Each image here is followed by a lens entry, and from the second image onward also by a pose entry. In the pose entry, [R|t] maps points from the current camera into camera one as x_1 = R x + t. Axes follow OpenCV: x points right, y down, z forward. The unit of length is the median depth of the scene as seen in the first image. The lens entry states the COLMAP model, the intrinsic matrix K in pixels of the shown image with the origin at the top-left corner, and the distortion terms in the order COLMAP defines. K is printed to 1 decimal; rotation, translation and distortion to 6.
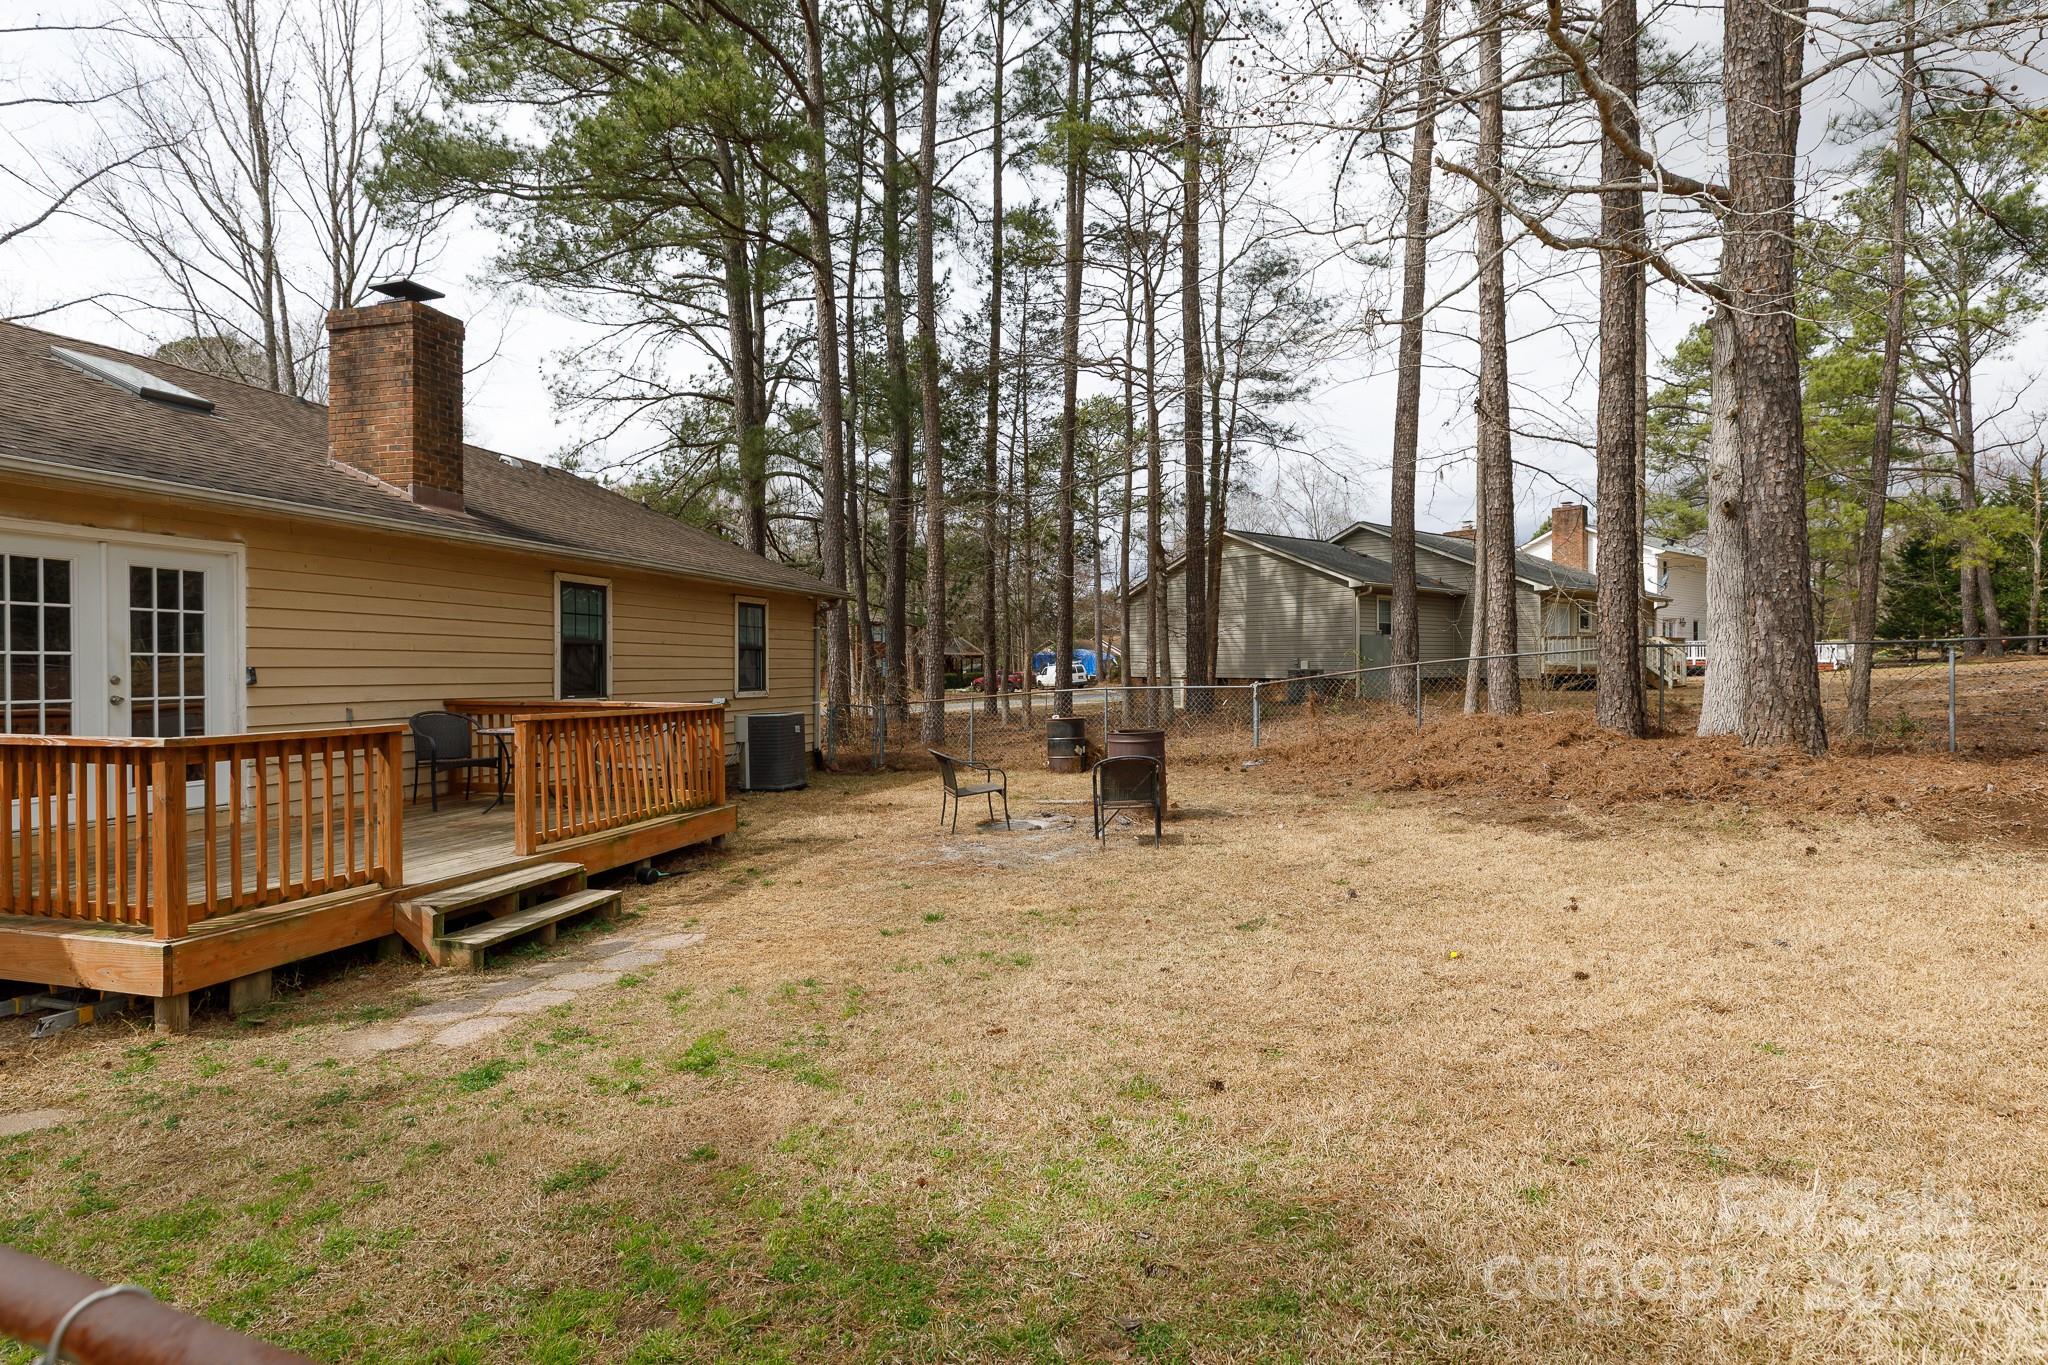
lens RADIAL K [[1060.2, 0, 1031.2], [0, 1060.2, 683.0], [0, 0, 1]] dist [-0.004044, -0.000068]
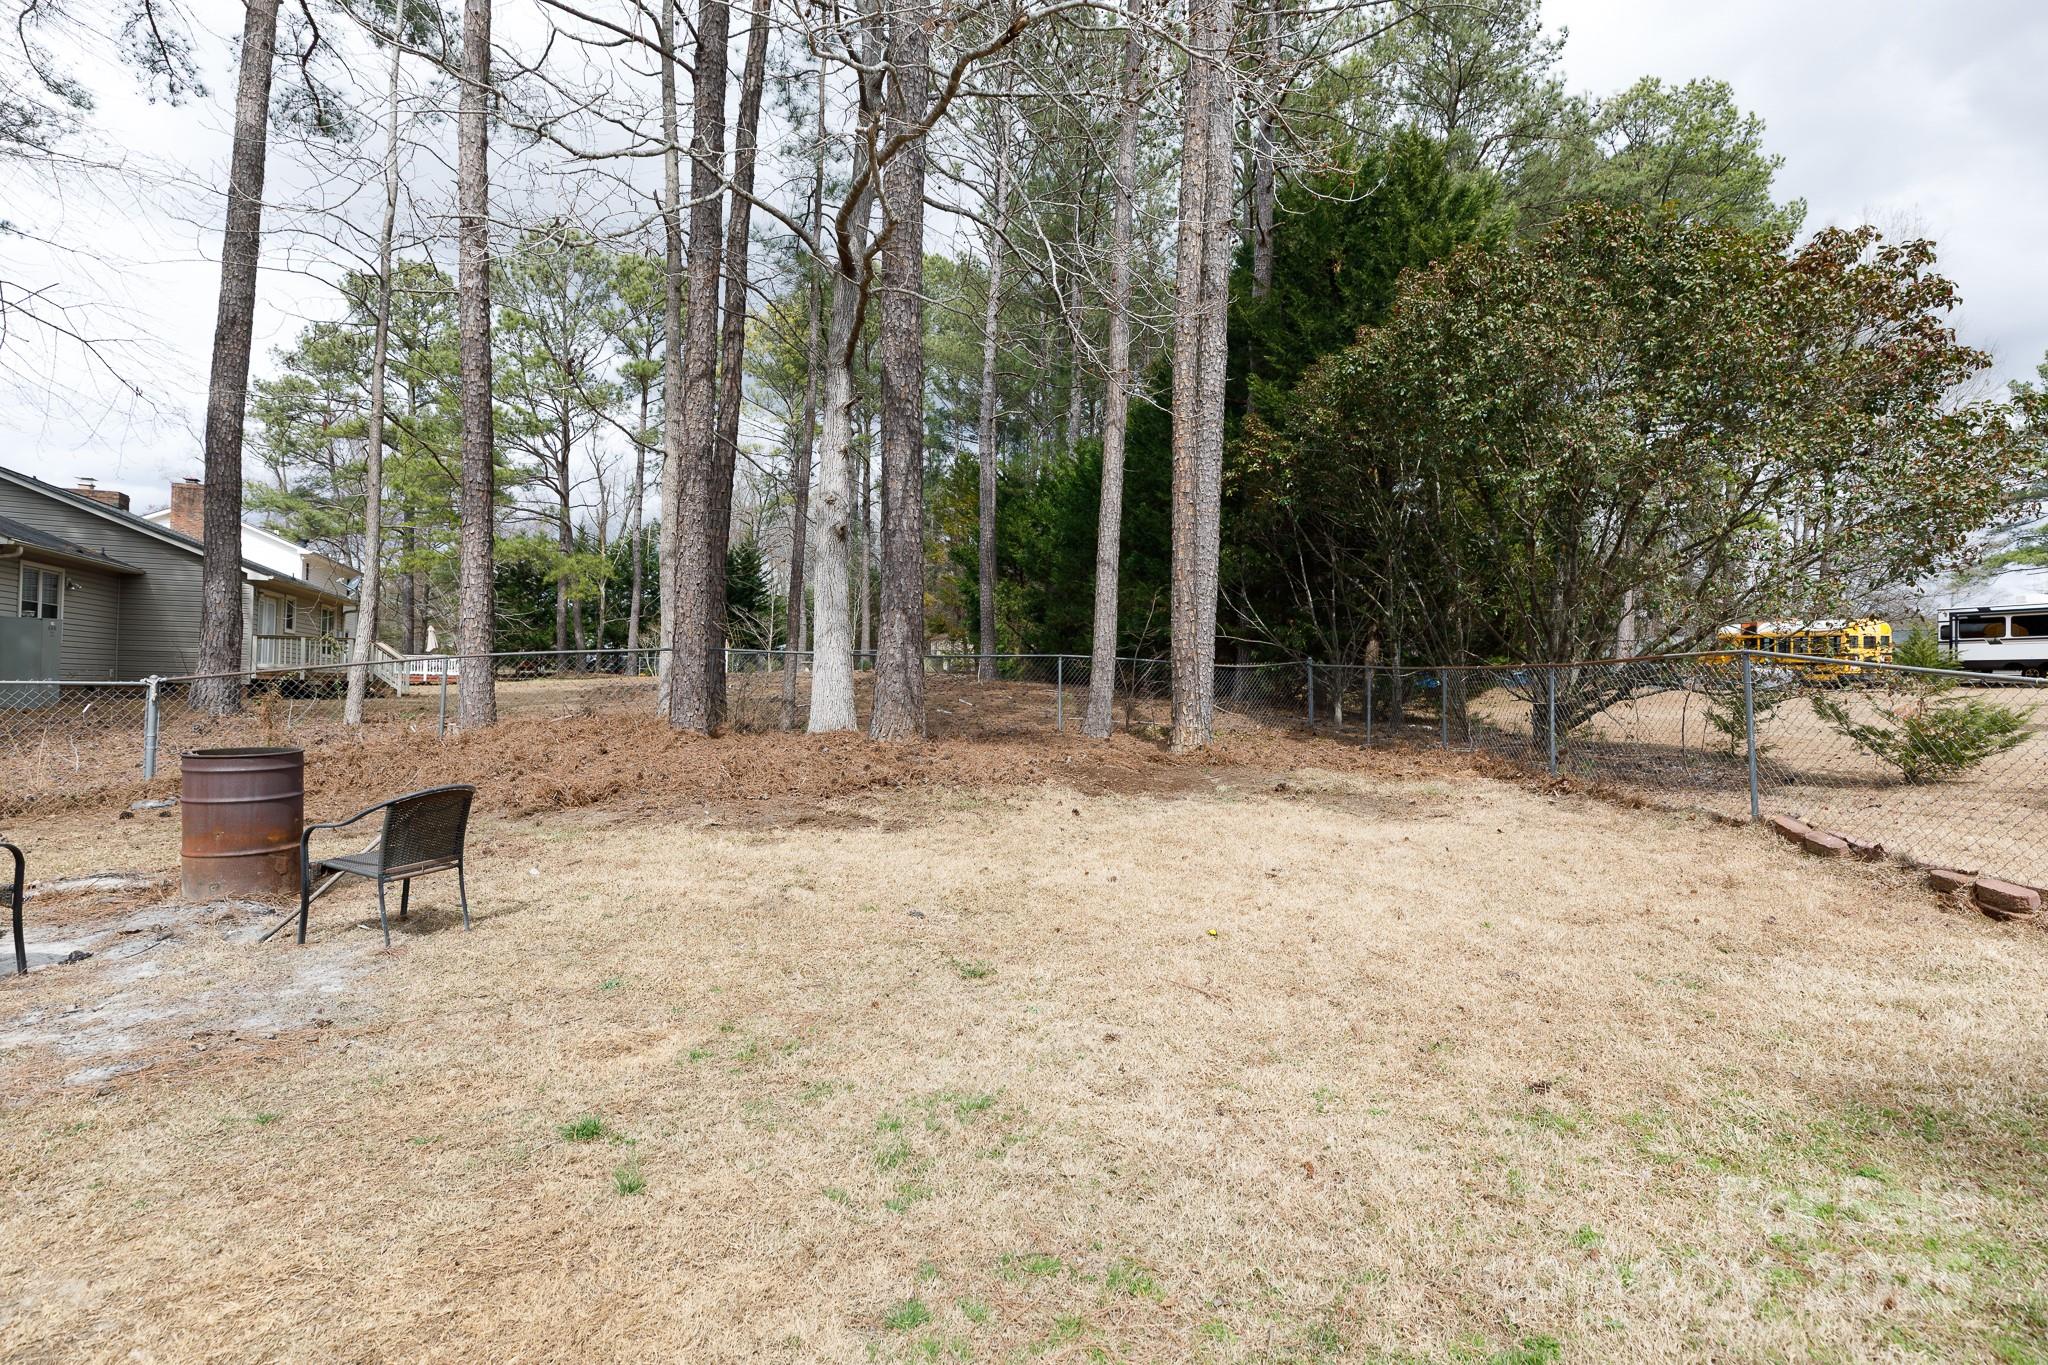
lens RADIAL K [[1060.2, 0, 1031.2], [0, 1060.2, 683.0], [0, 0, 1]] dist [-0.004044, -0.000068]
pose [[0.317894, 0.020780, 0.947899, -0.386659], [-0.007817, 0.999783, -0.019296, 0.020383], [-0.948094, -0.001276, 0.317987, 0.484713]]
